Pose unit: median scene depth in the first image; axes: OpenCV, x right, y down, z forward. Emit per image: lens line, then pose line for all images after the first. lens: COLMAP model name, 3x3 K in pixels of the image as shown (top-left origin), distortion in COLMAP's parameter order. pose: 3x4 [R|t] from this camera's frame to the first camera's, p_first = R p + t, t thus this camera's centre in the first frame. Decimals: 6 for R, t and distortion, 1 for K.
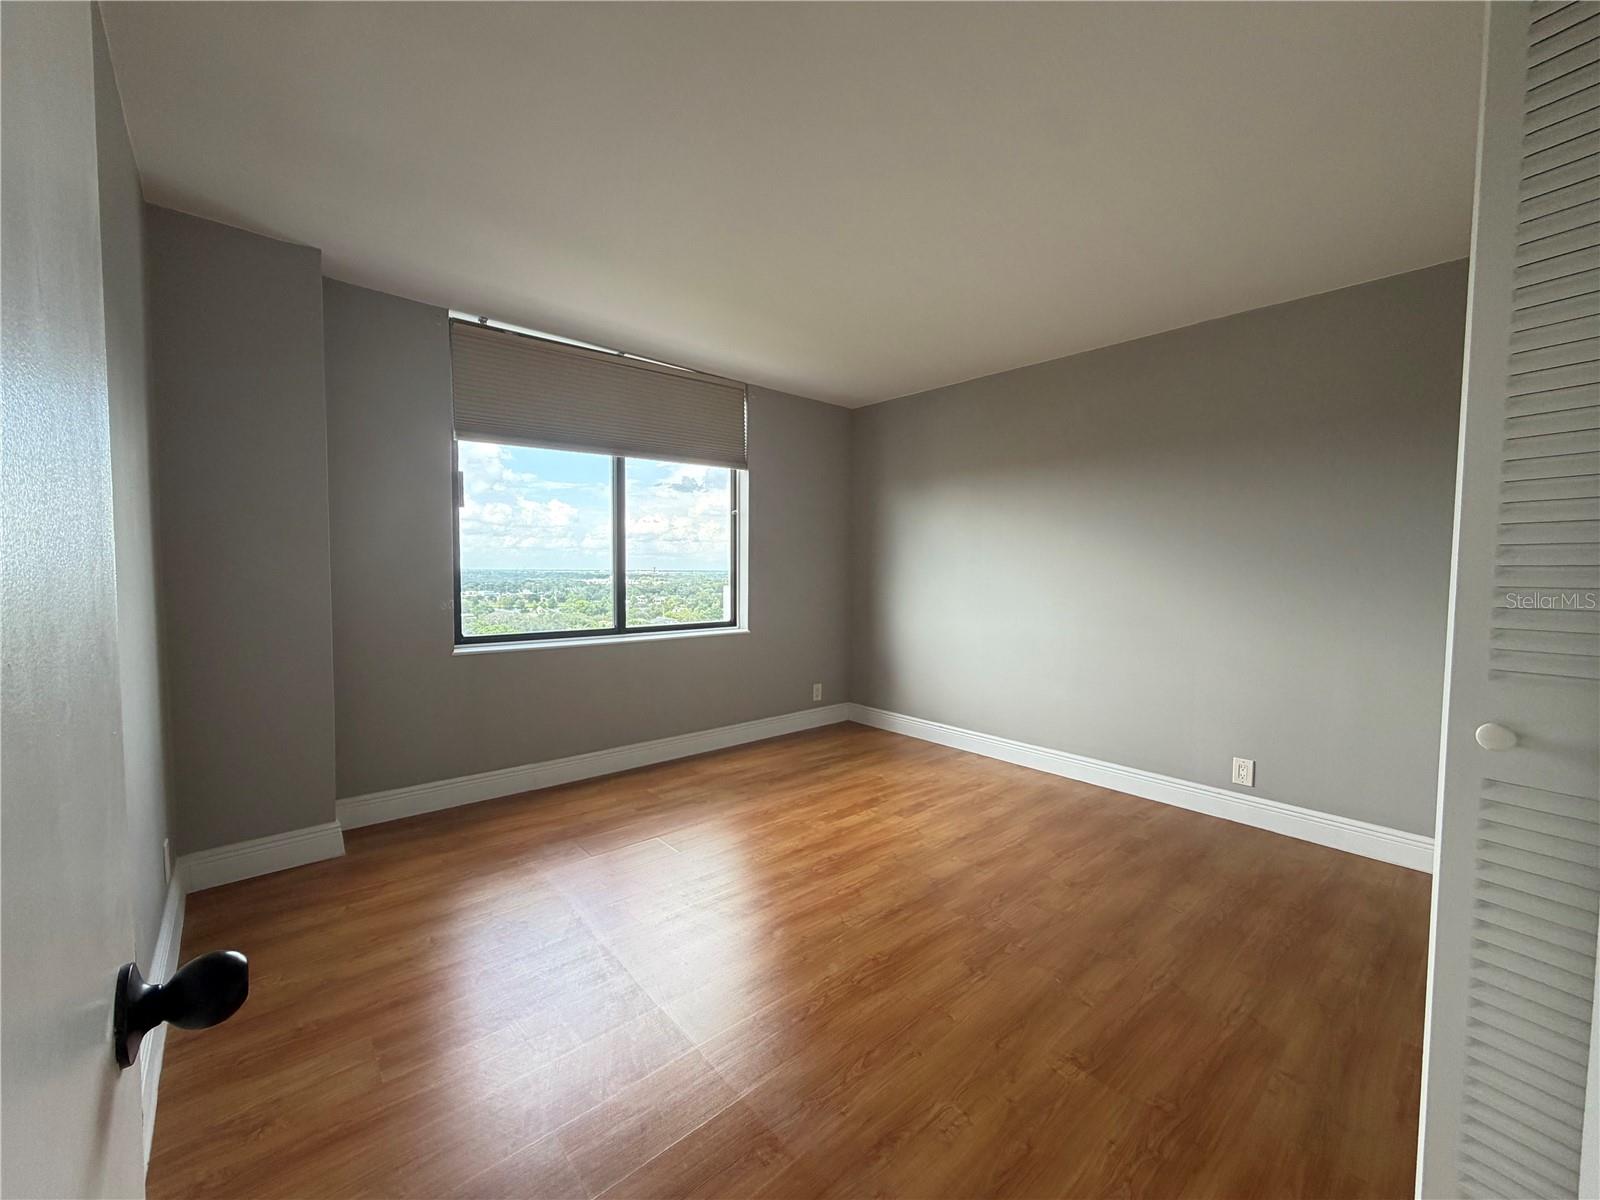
lens RADIAL K [[638.6, 0, 795.4], [0, 638.6, 600.3], [0, 0, 1]] dist [0.000201, 0.000528]
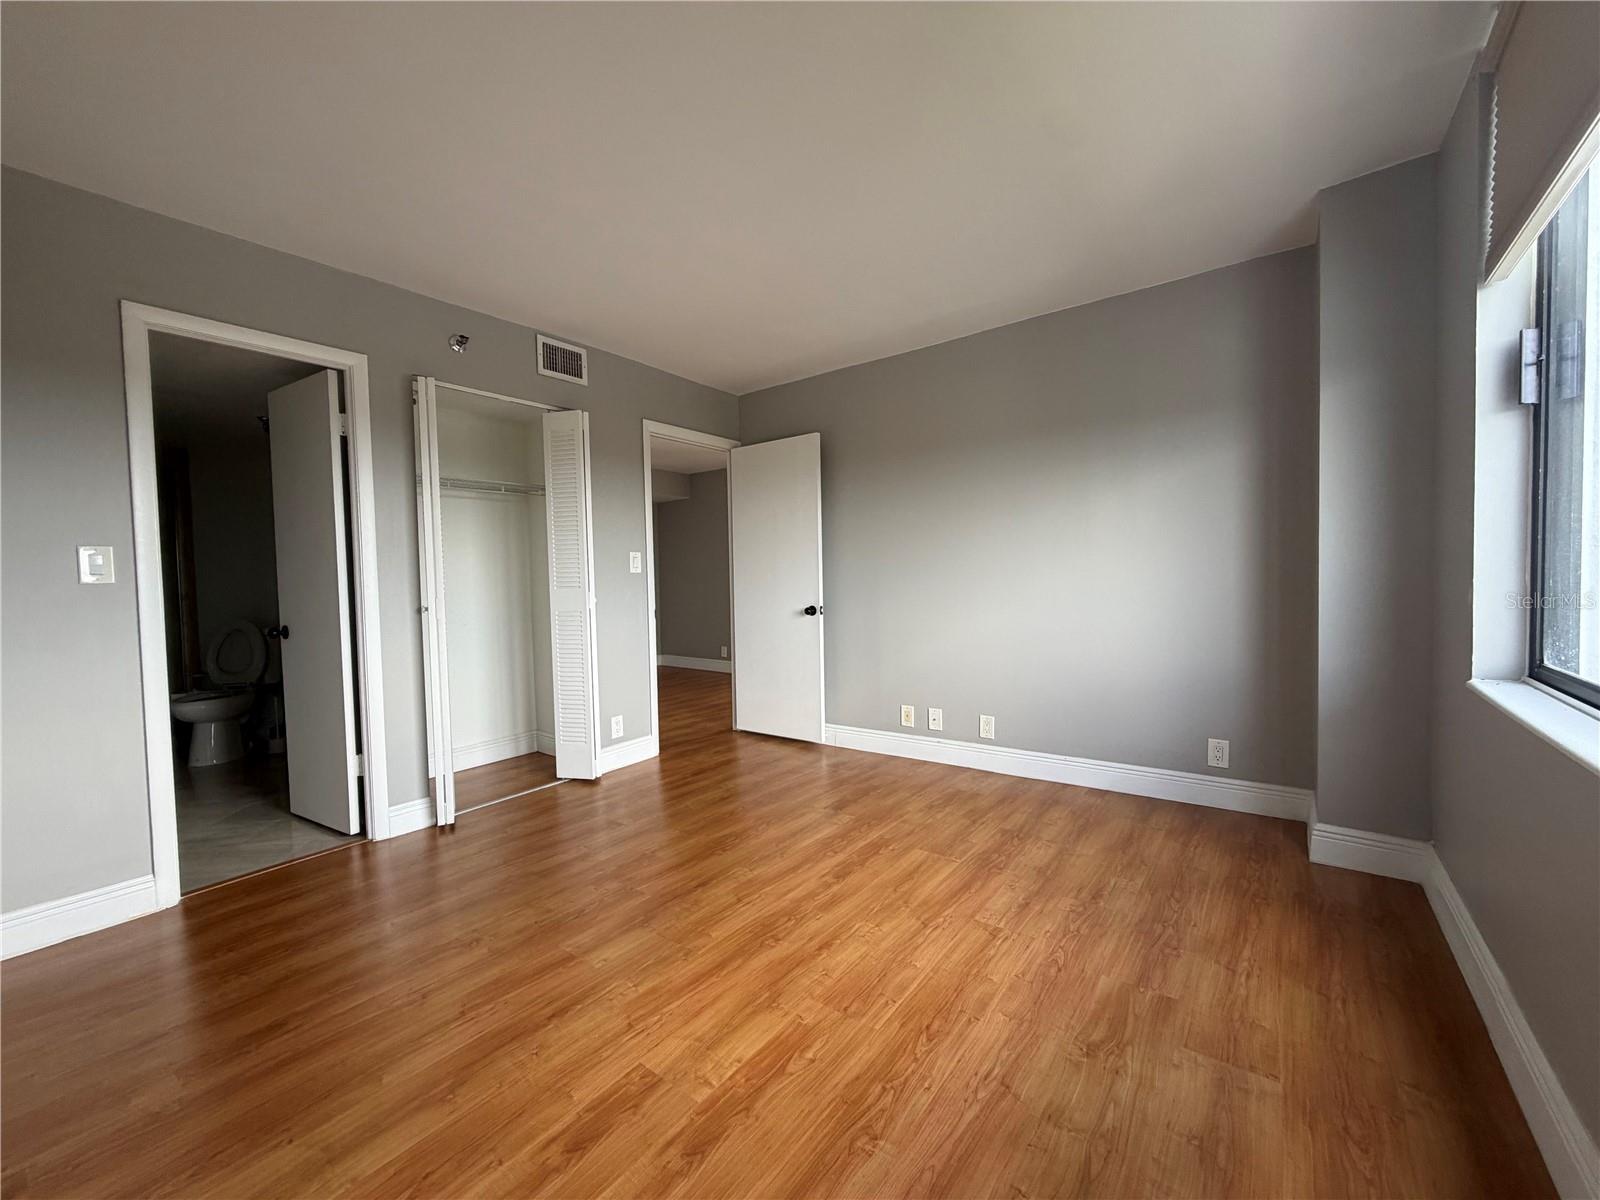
lens RADIAL K [[638.6, 0, 795.4], [0, 638.6, 600.3], [0, 0, 1]] dist [0.000201, 0.000528]
pose [[-0.980701, 0.019462, -0.194541, 0.151826], [0.003704, 0.996704, 0.081037, -0.038969], [0.195477, 0.078752, -0.977541, 1.524347]]
